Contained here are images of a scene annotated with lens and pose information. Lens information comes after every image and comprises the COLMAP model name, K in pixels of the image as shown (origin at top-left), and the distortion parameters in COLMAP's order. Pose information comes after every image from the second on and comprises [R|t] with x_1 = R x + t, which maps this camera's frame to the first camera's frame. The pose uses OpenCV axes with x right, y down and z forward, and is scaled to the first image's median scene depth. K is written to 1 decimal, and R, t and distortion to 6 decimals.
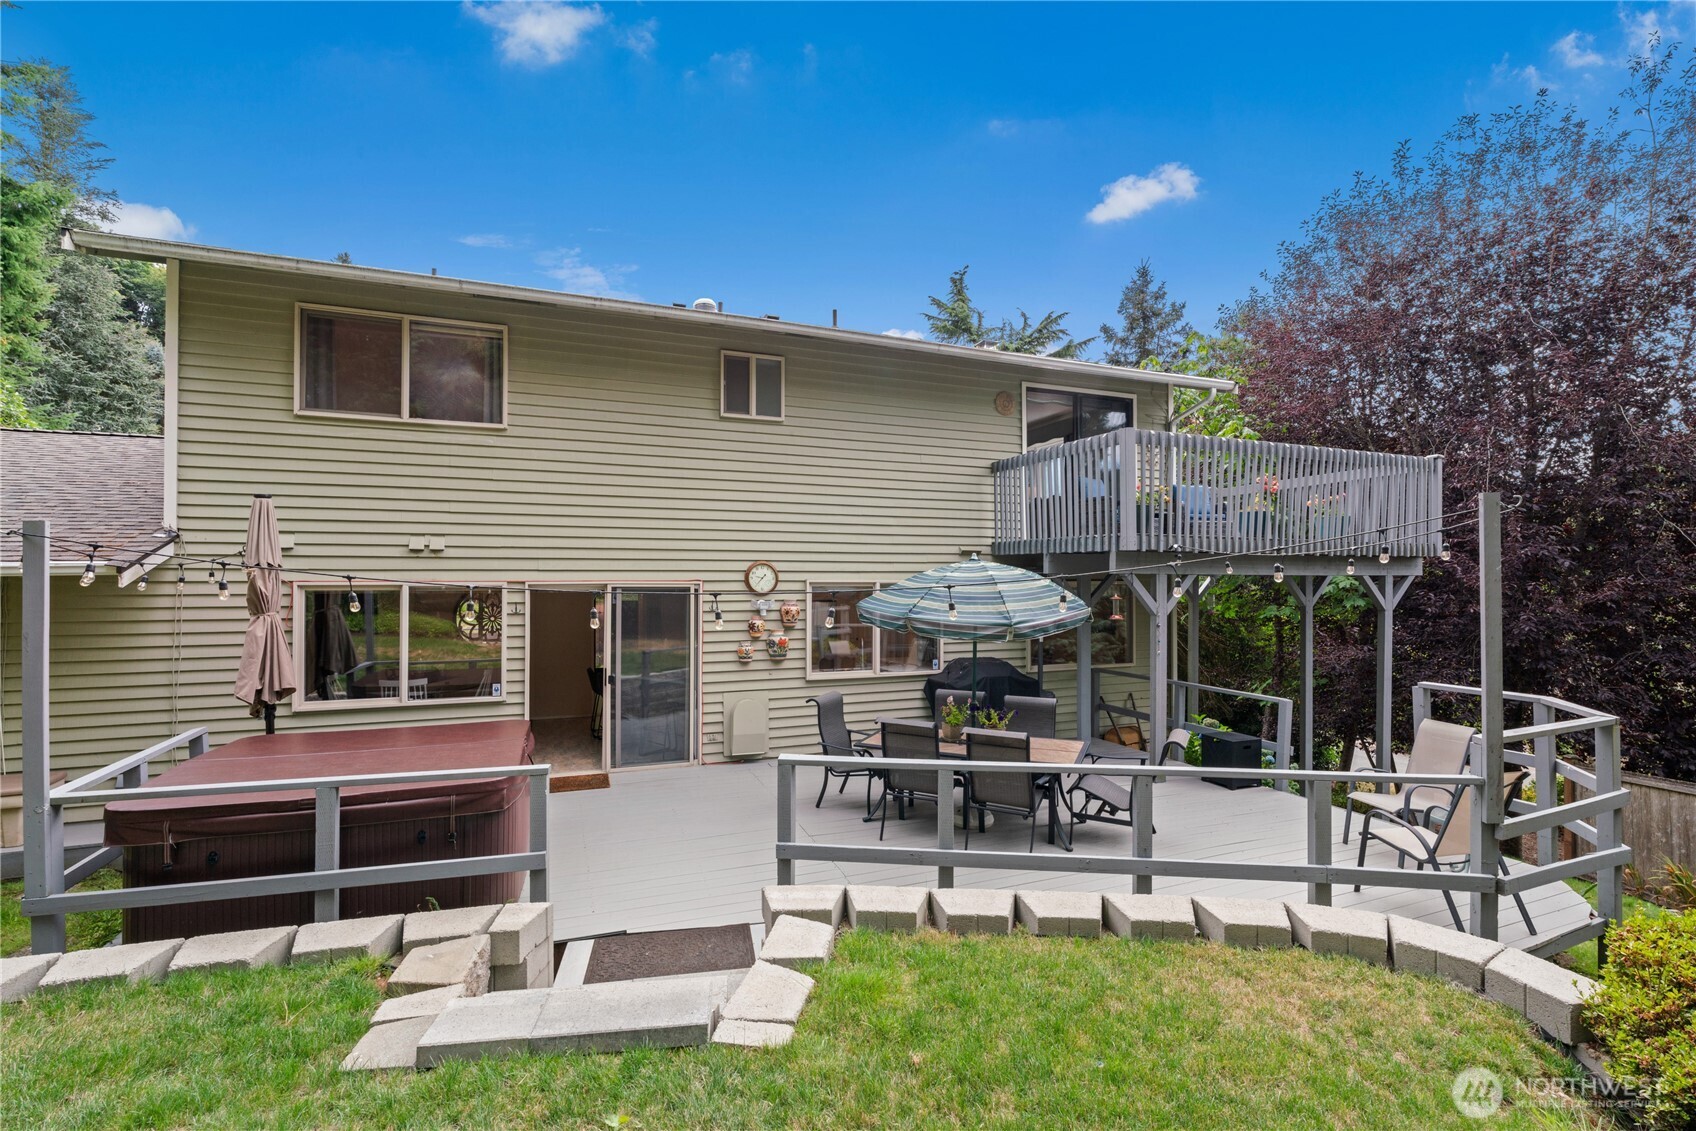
lens RADIAL K [[744.3, 0, 856.8], [0, 744.3, 573.6], [0, 0, 1]] dist [-0.015094, 0.002056]
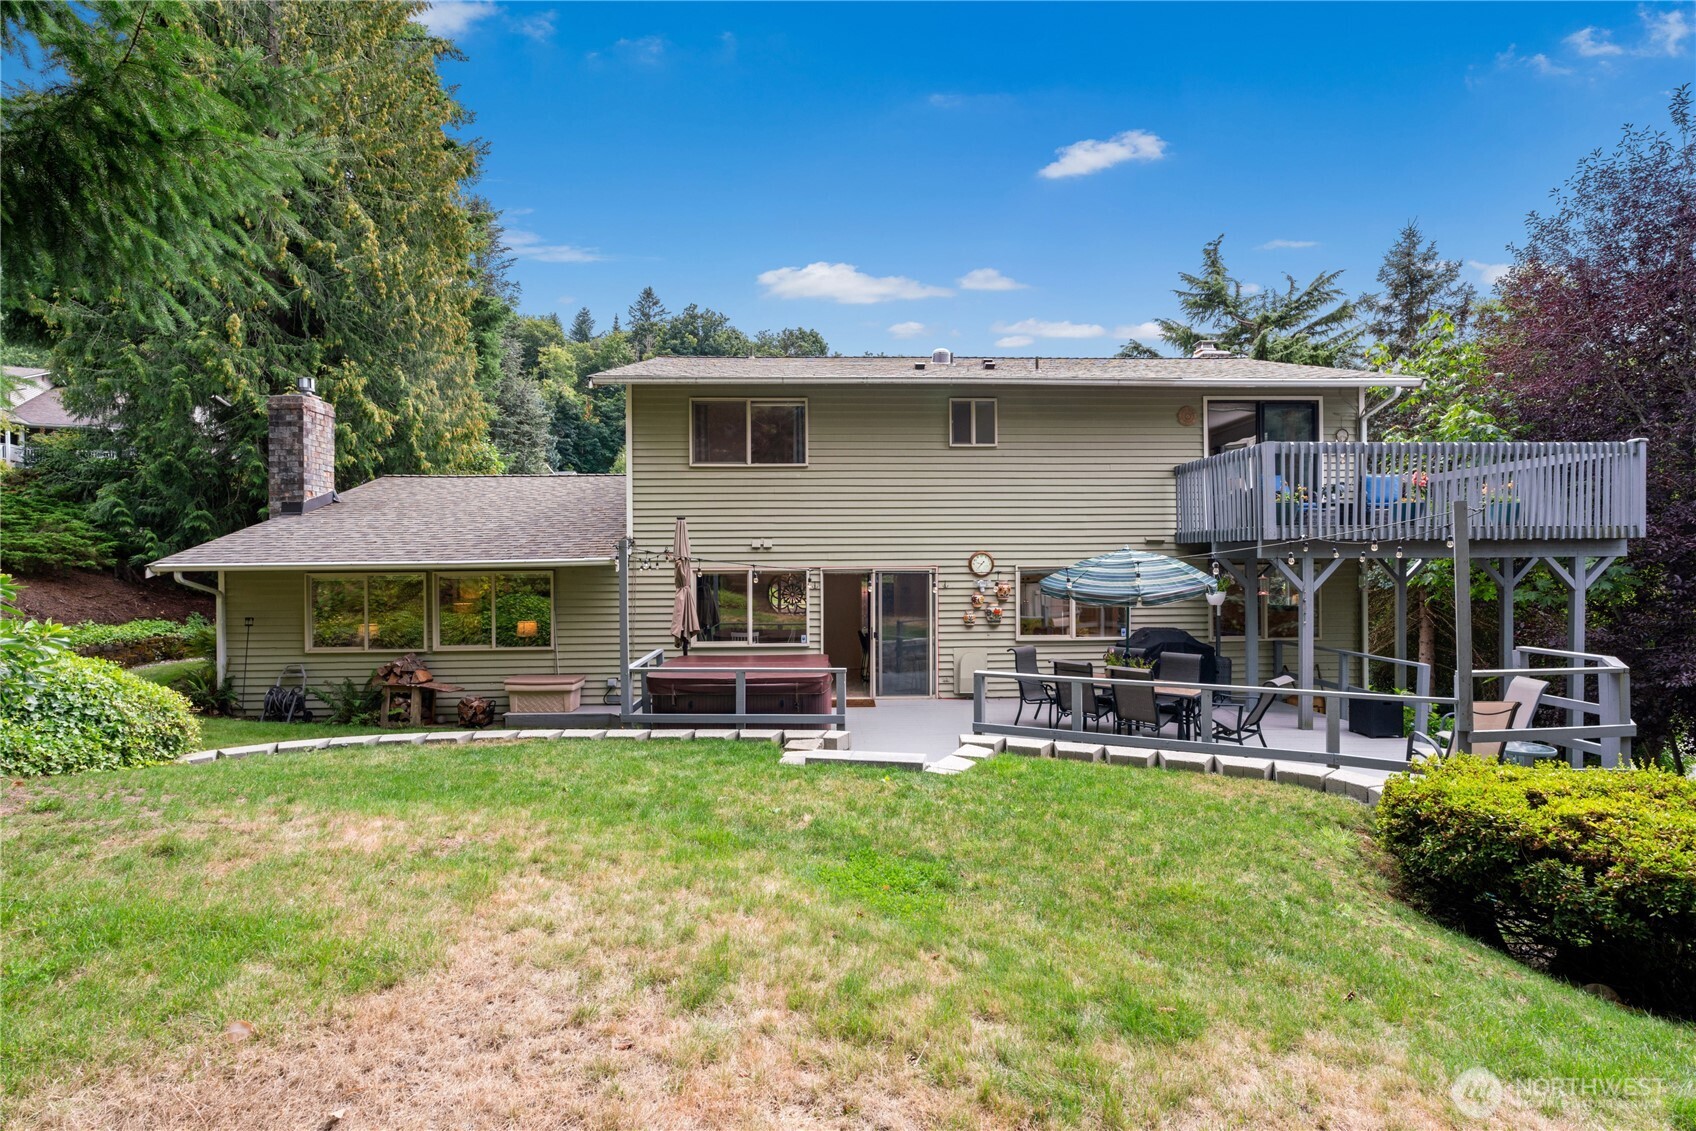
lens RADIAL K [[744.3, 0, 850.2], [0, 744.3, 562.5], [0, 0, 1]] dist [-0.015094, 0.002056]
pose [[0.940936, -0.007851, -0.338493, 0.105452], [0.009195, 0.999955, 0.002368, -0.002048], [0.338459, -0.005341, 0.940966, -0.350643]]
